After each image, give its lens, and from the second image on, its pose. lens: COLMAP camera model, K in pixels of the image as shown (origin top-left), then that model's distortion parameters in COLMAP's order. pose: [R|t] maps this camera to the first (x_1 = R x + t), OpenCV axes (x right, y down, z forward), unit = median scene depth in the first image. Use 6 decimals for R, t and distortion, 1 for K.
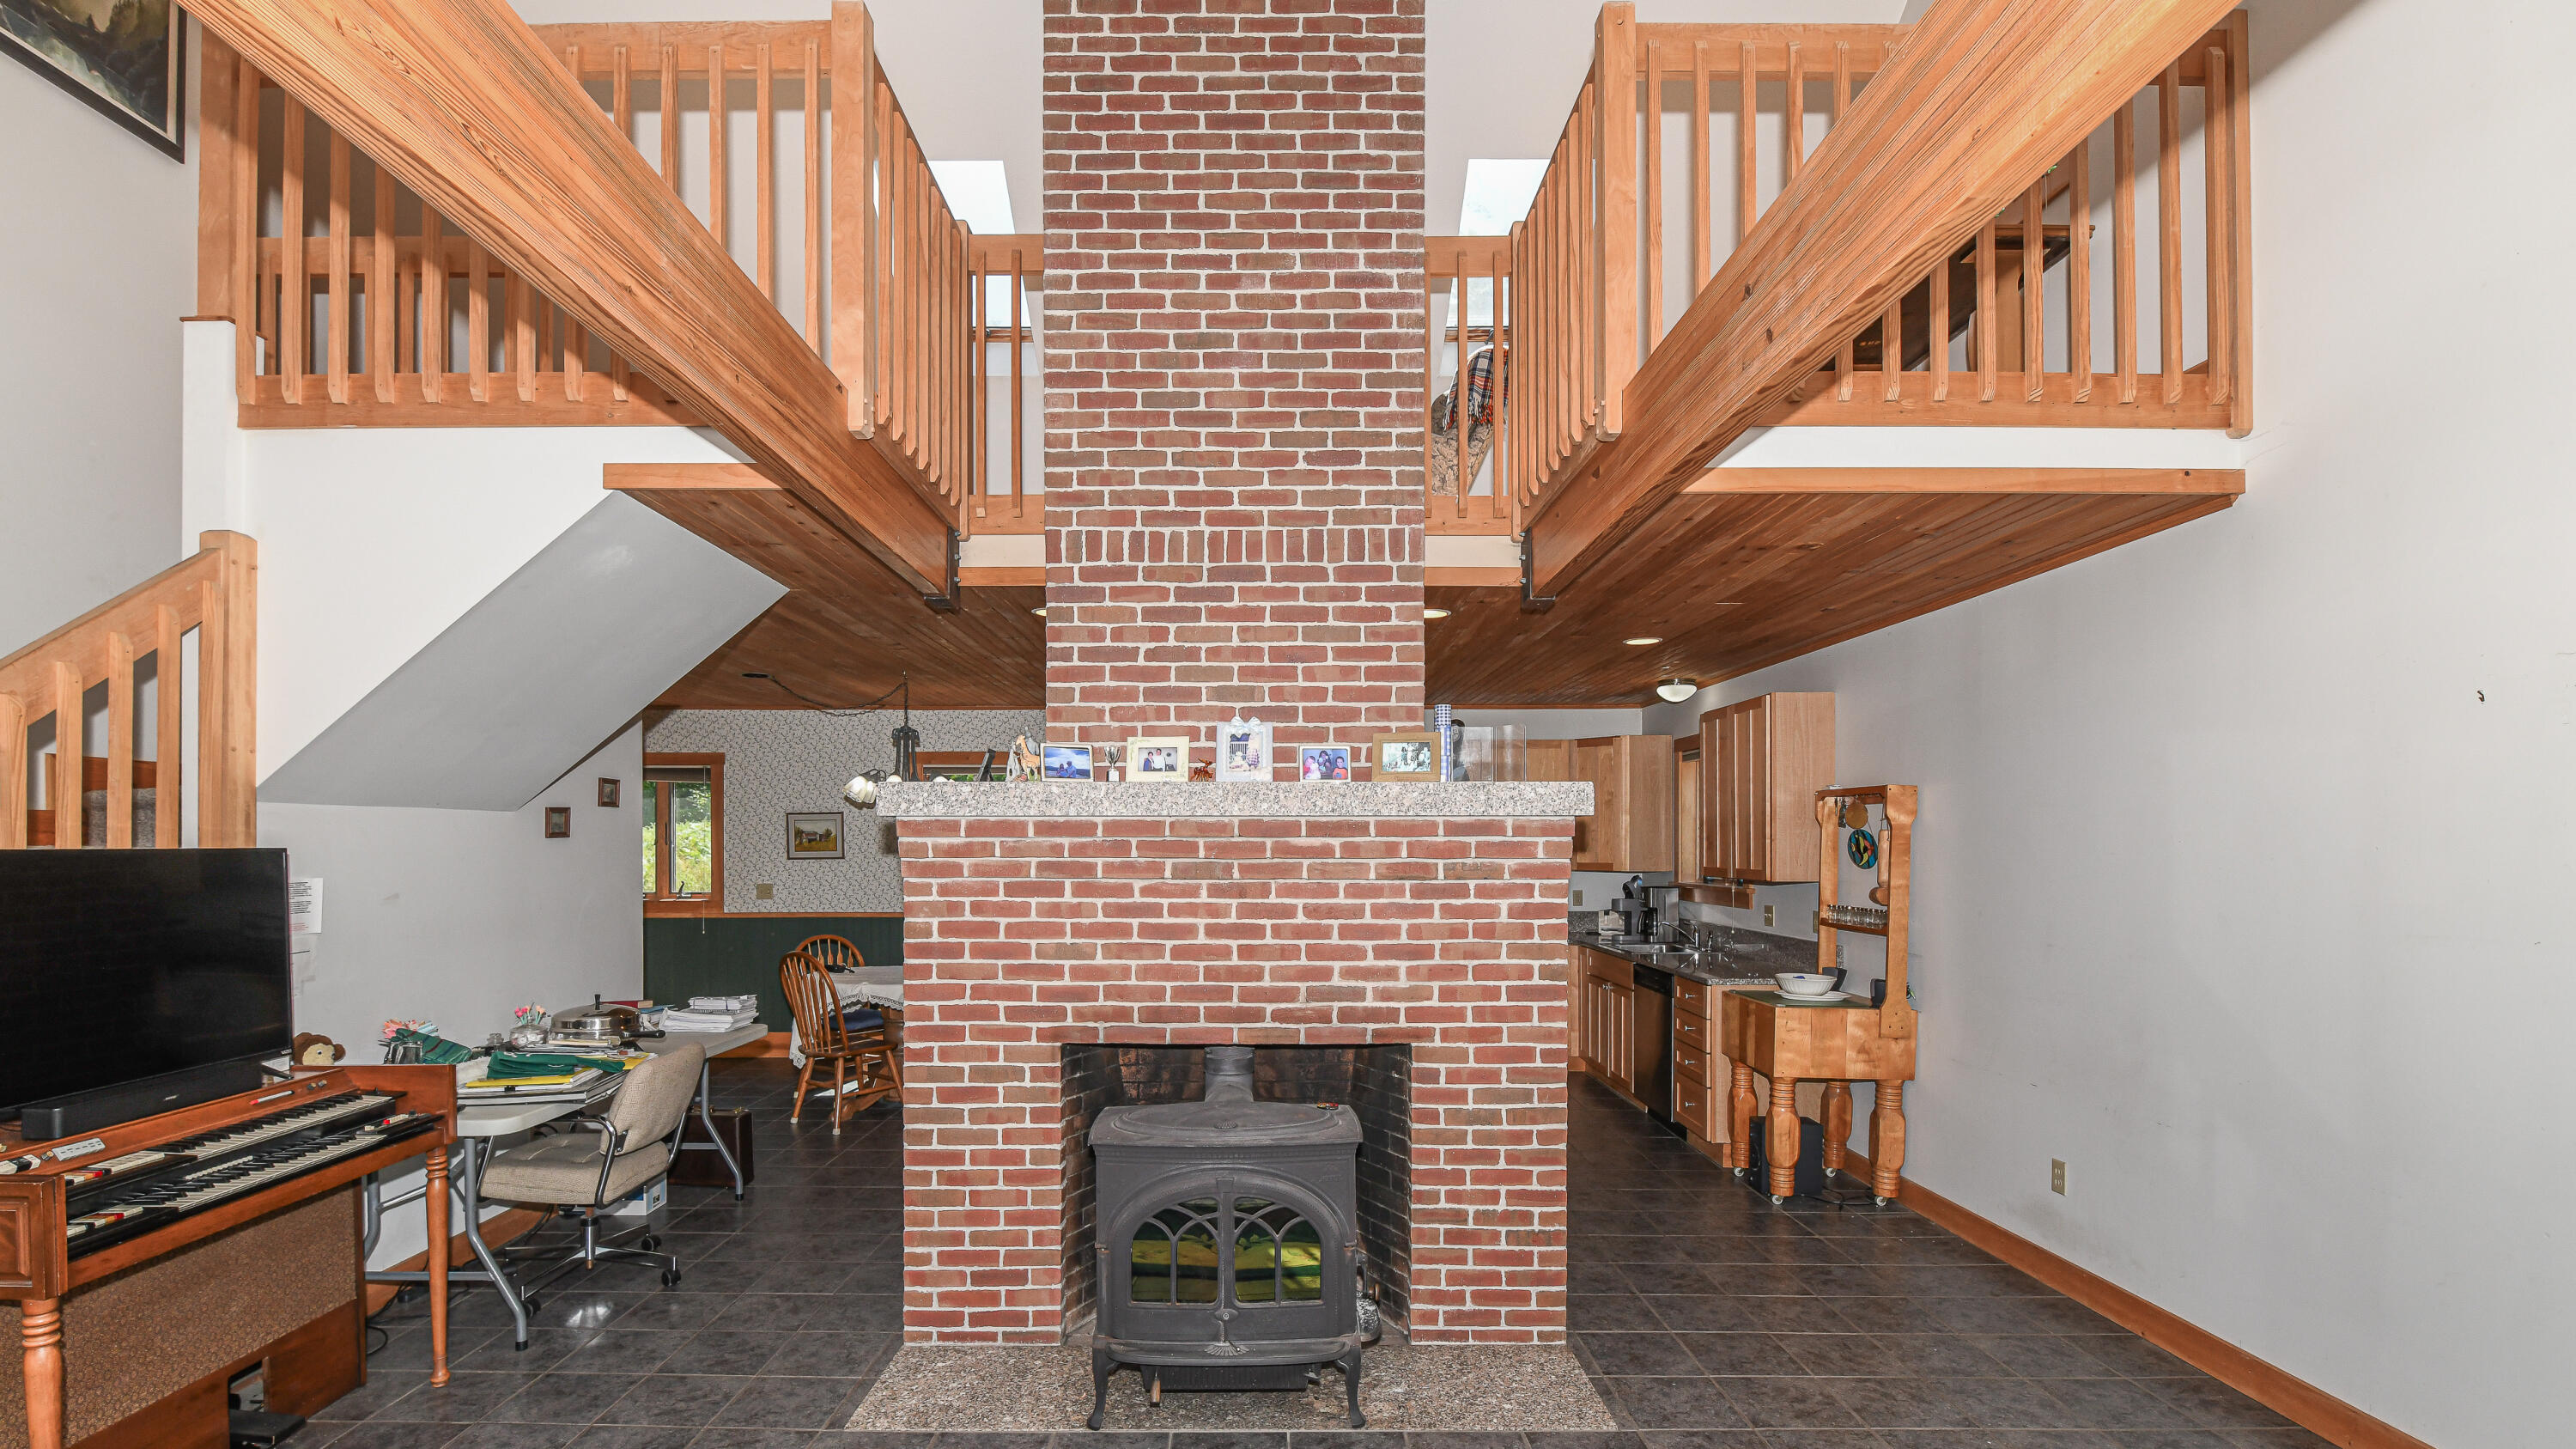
lens RADIAL K [[1178.8, 0, 1294.0], [0, 1178.8, 854.8], [0, 0, 1]] dist [-0.004786, -0.000252]
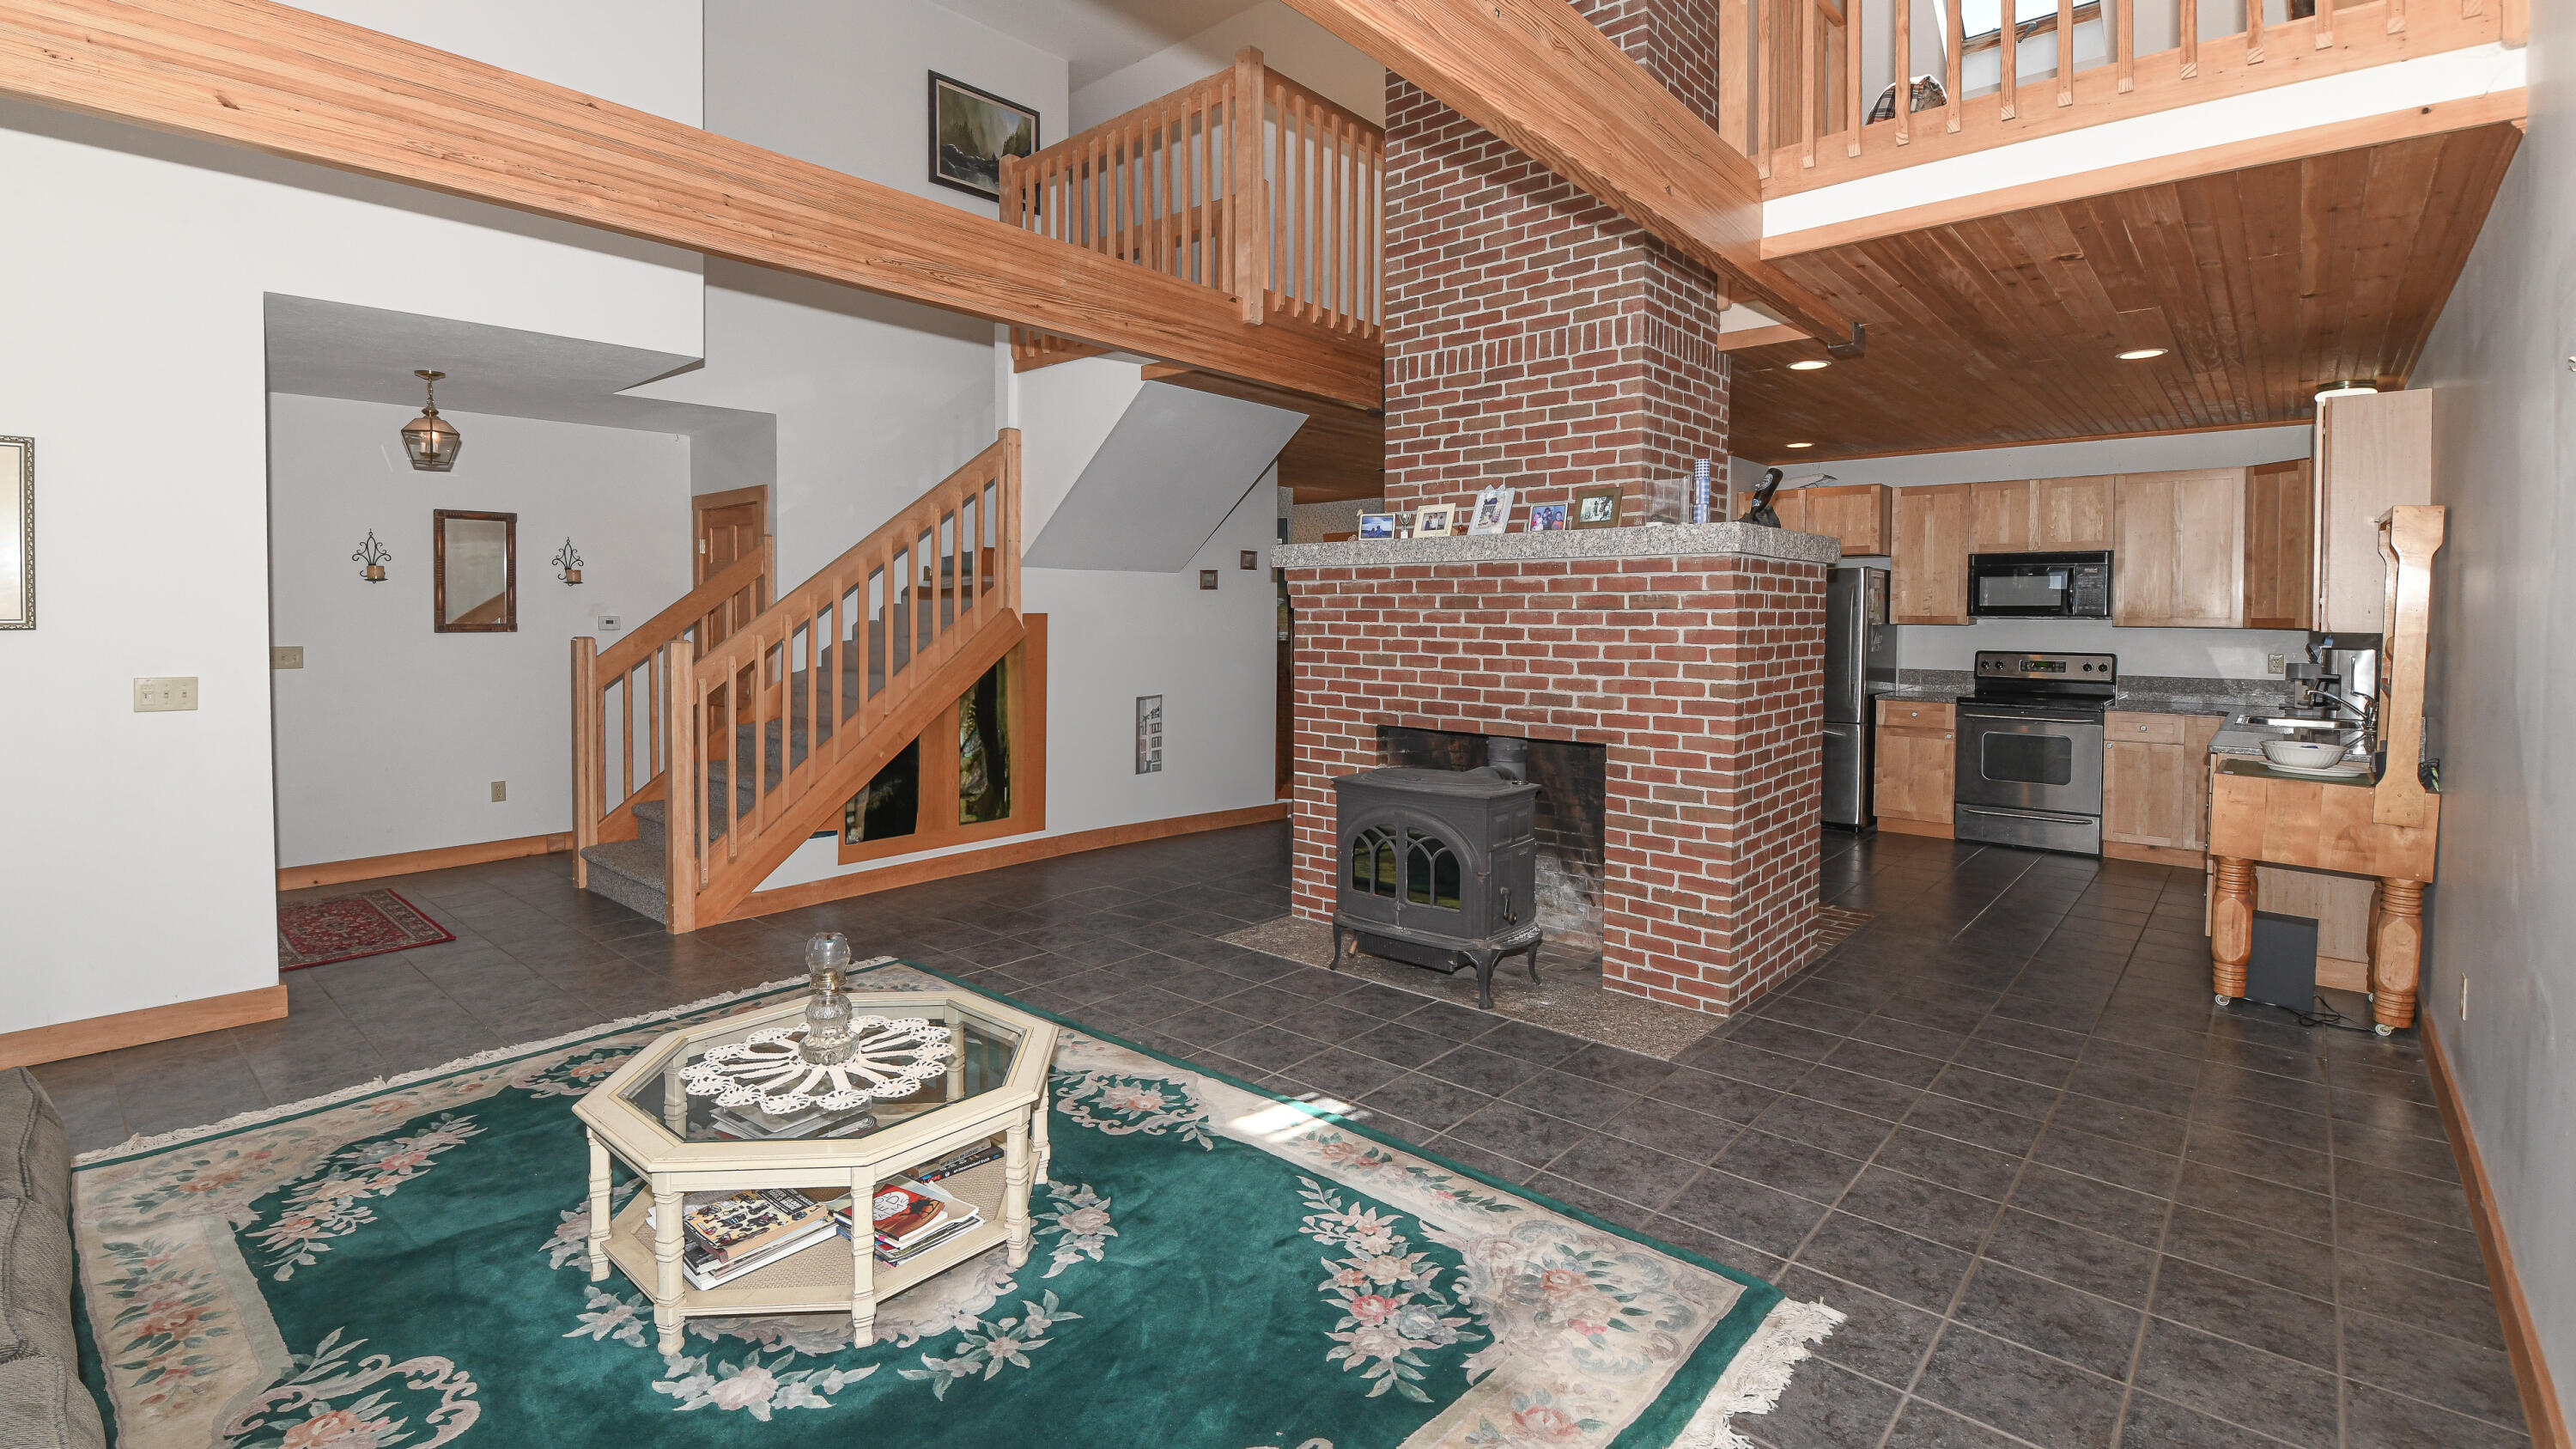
lens RADIAL K [[1190.2, 0, 1249.3], [0, 1190.2, 656.8], [0, 0, 1]] dist [-0.010059, -0.000604]
pose [[0.723075, 0.027155, -0.690235, 0.681182], [-0.010038, 0.999535, 0.028808, 0.038337], [0.690696, -0.013902, 0.723011, -0.145125]]
